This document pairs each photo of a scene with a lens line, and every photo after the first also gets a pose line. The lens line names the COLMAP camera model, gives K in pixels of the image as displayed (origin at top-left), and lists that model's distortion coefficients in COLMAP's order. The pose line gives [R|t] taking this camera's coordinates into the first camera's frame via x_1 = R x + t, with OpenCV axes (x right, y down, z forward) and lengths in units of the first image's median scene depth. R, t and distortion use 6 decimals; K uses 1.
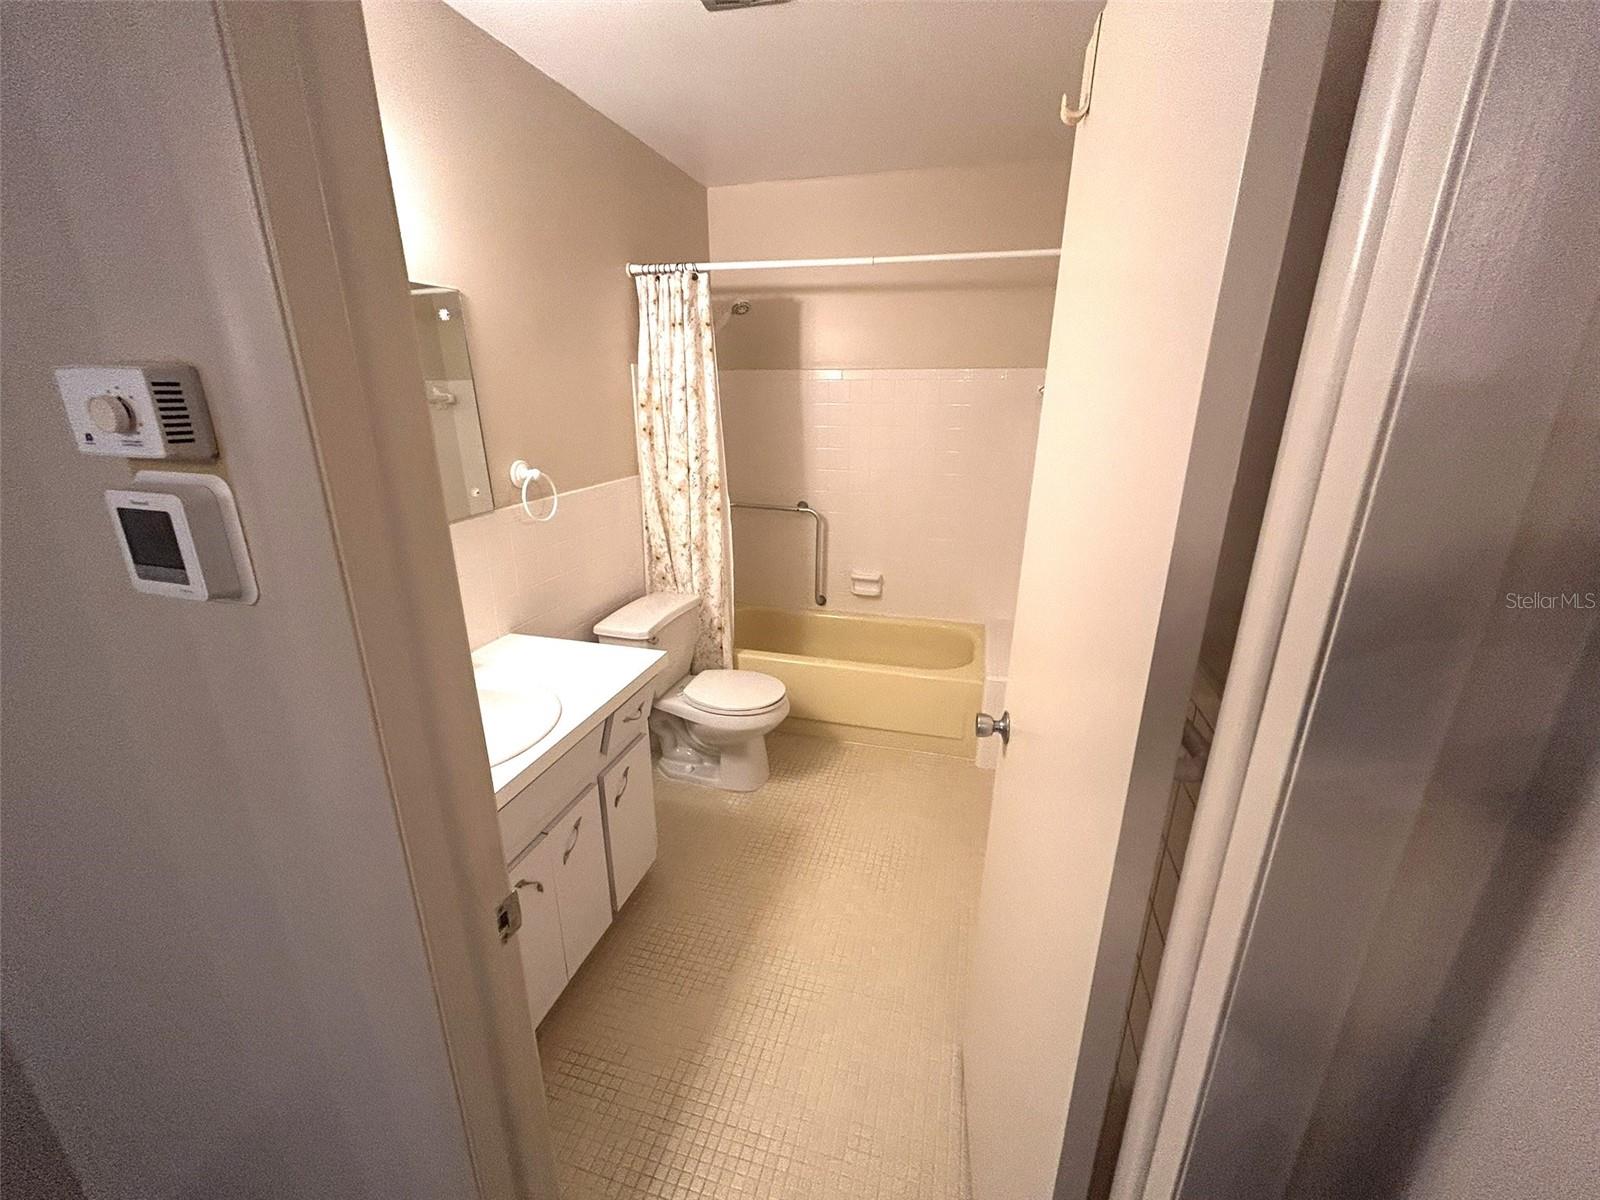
lens RADIAL K [[651.1, 0, 802.3], [0, 651.1, 598.0], [0, 0, 1]] dist [-0.000012, 0.000153]
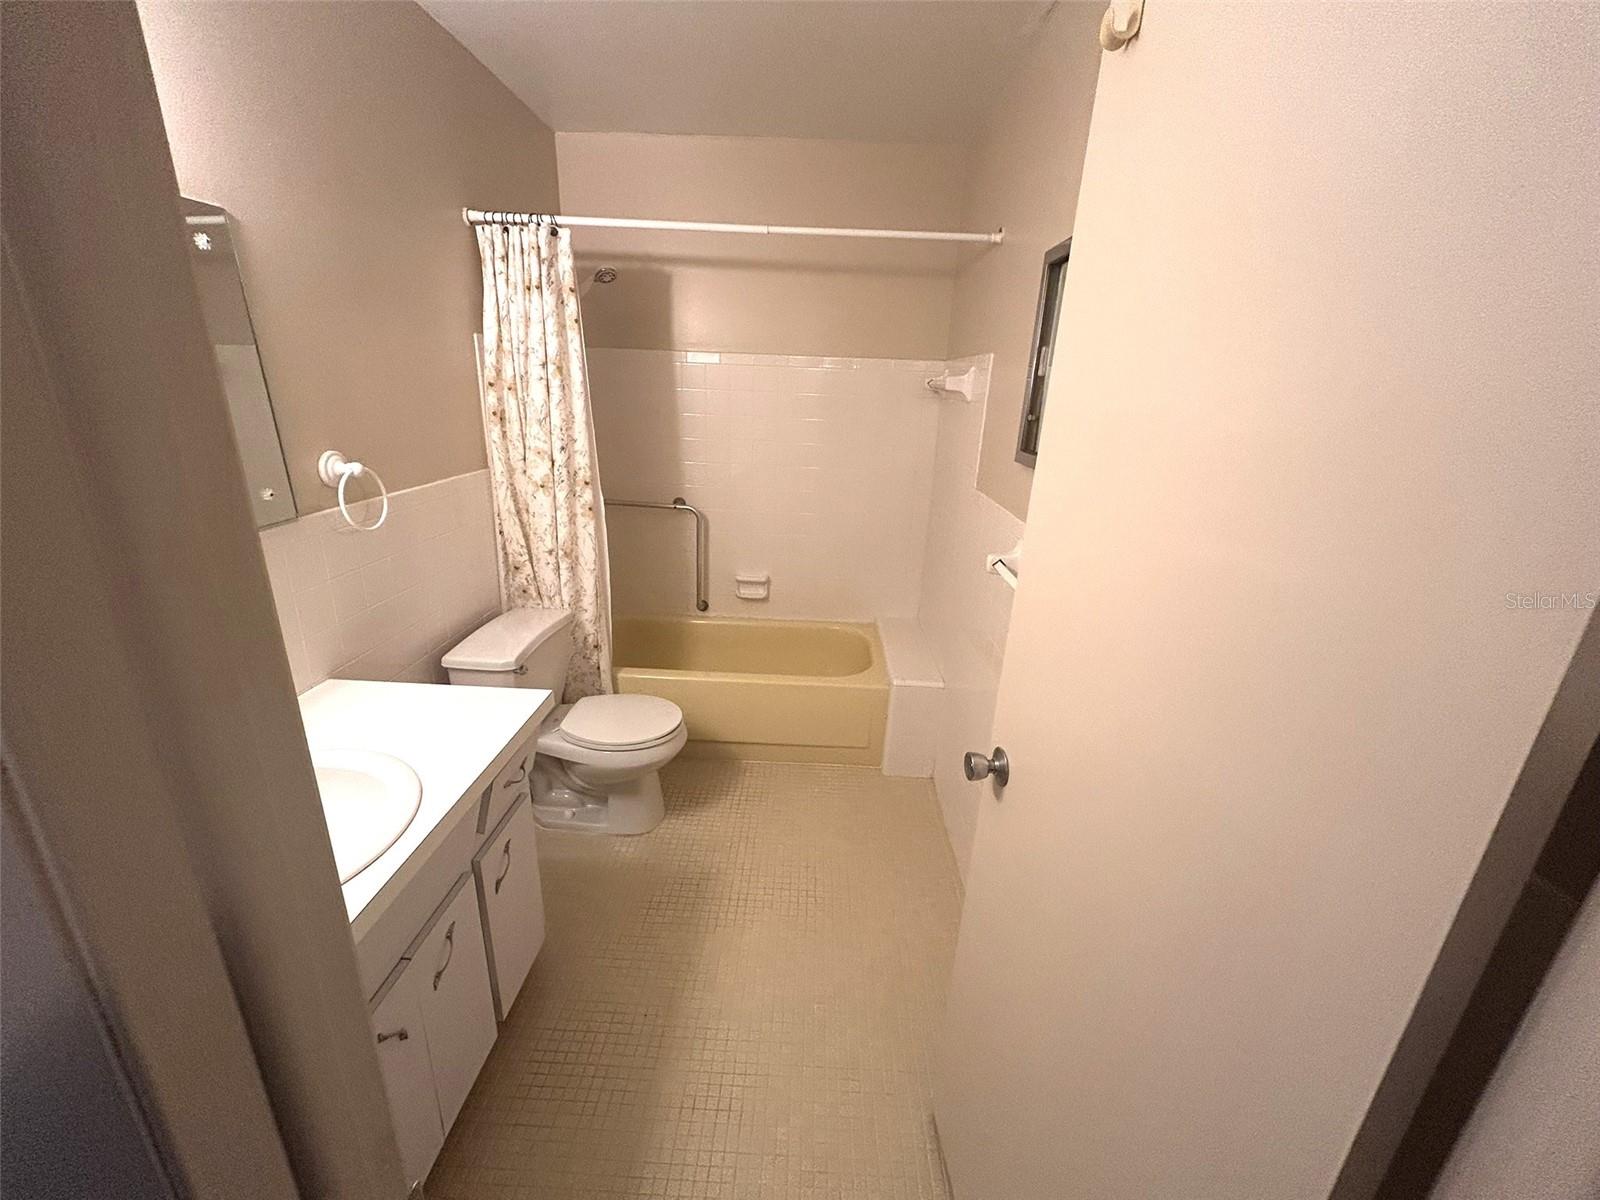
lens RADIAL K [[651.1, 0, 801.6], [0, 651.1, 596.6], [0, 0, 1]] dist [-0.008041, 0.000164]
pose [[0.971258, -0.042165, 0.234267, -0.066896], [0.039287, 0.999084, 0.016943, -0.025575], [-0.234766, -0.007252, 0.972025, 0.106500]]
